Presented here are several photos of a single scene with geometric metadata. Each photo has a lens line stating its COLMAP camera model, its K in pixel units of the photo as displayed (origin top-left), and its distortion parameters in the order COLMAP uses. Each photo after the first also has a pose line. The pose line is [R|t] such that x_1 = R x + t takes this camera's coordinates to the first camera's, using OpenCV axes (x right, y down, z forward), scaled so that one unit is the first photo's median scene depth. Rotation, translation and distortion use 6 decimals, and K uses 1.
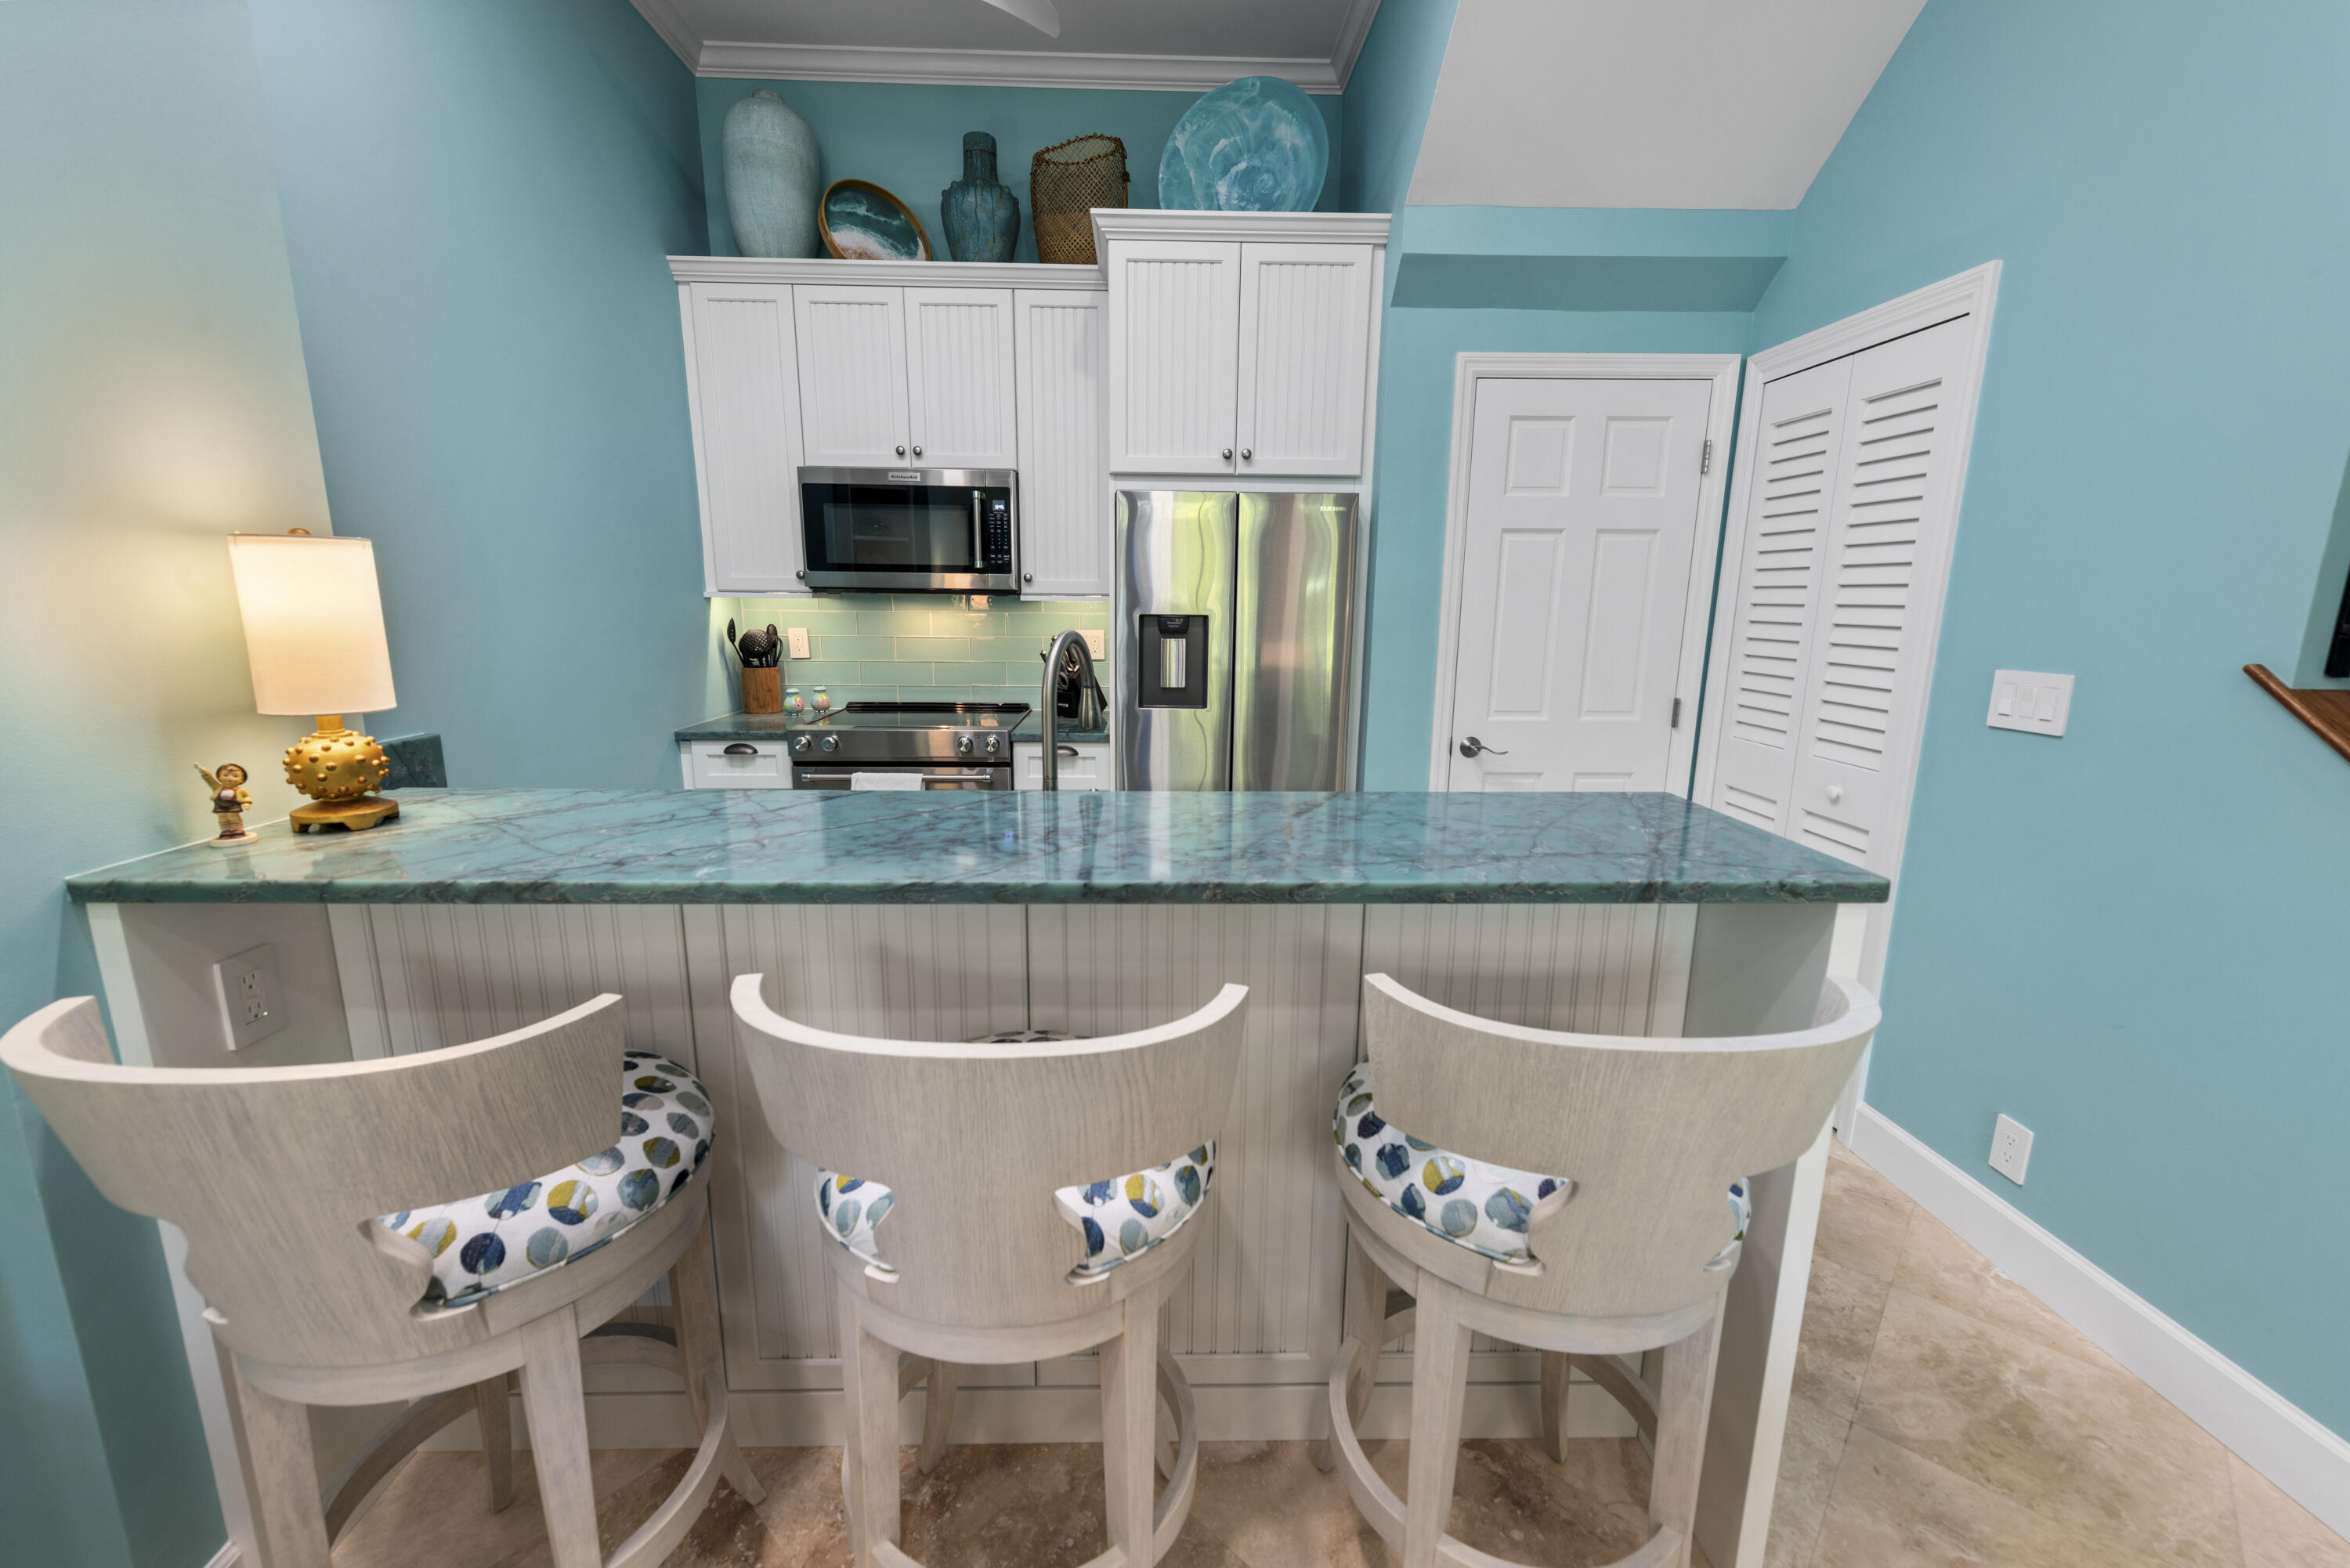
lens RADIAL K [[931.6, 0, 1174.1], [0, 931.6, 792.8], [0, 0, 1]] dist [0.012037, -0.004196]
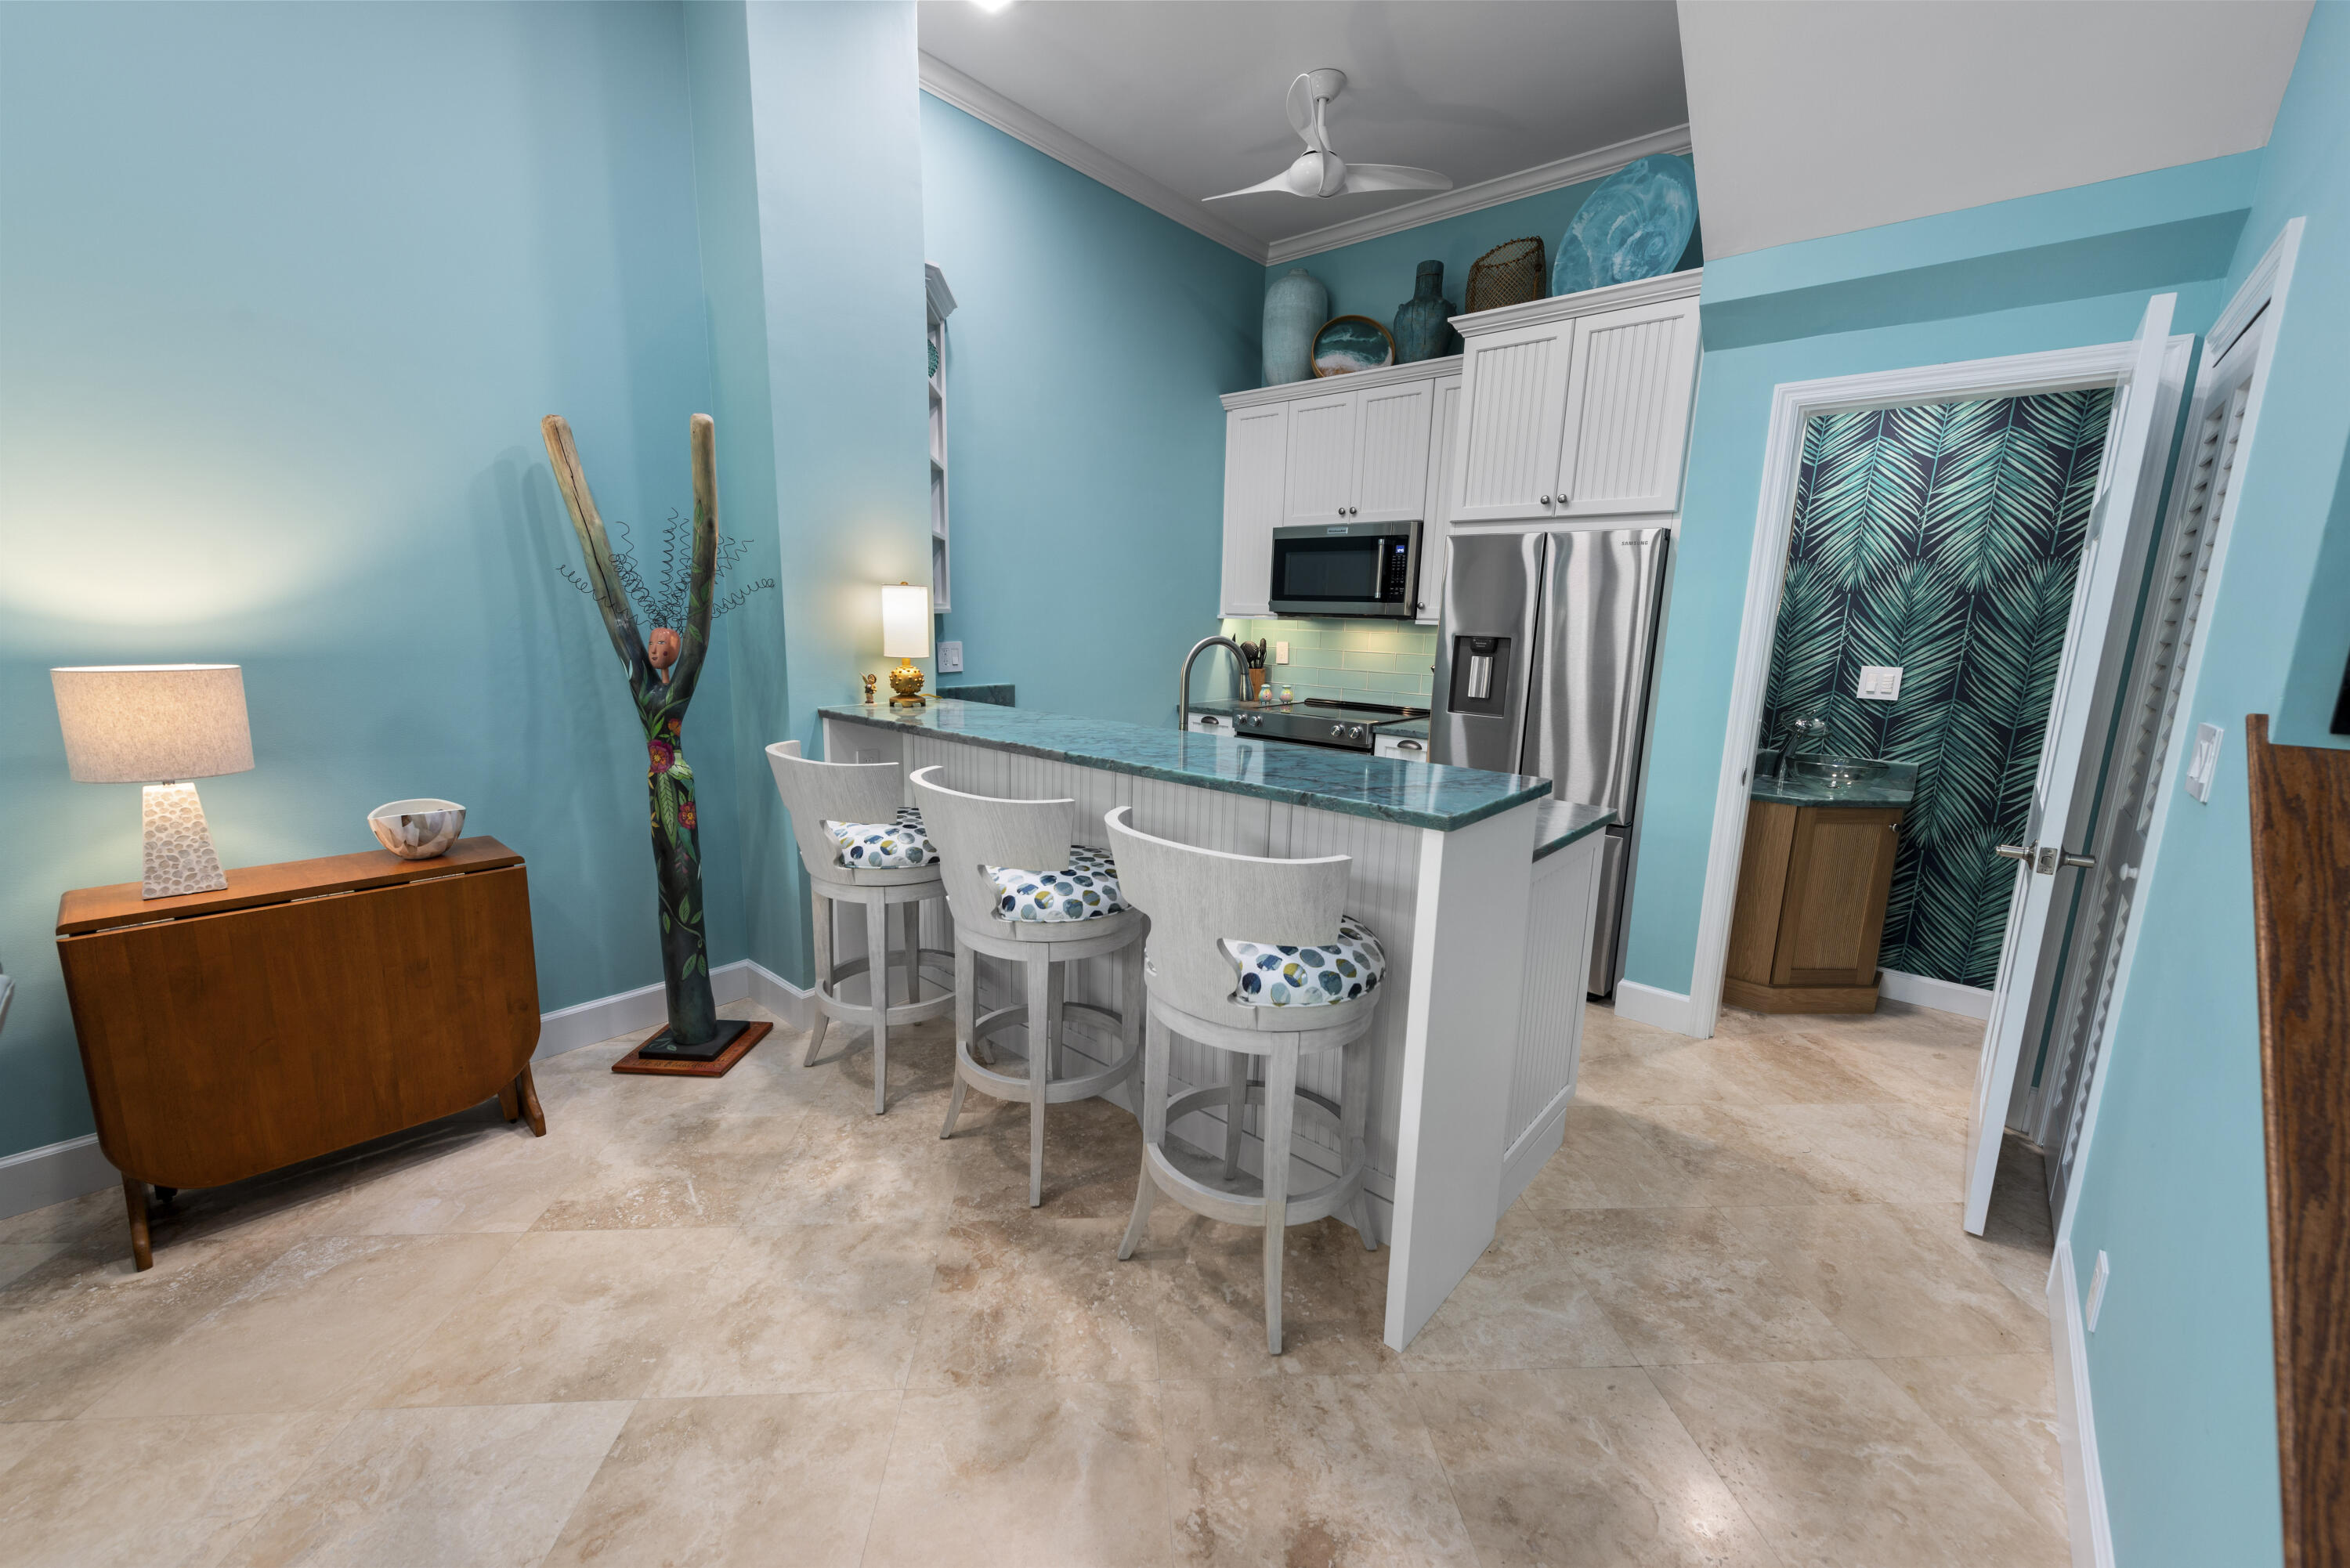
lens RADIAL K [[931.6, 0, 1174.4], [0, 931.6, 786.8], [0, 0, 1]] dist [0.012037, -0.004196]
pose [[0.735078, 0.135055, -0.664395, 0.486153], [-0.160029, 0.986831, 0.023543, 0.029008], [0.658825, 0.089016, 0.747011, -0.118851]]
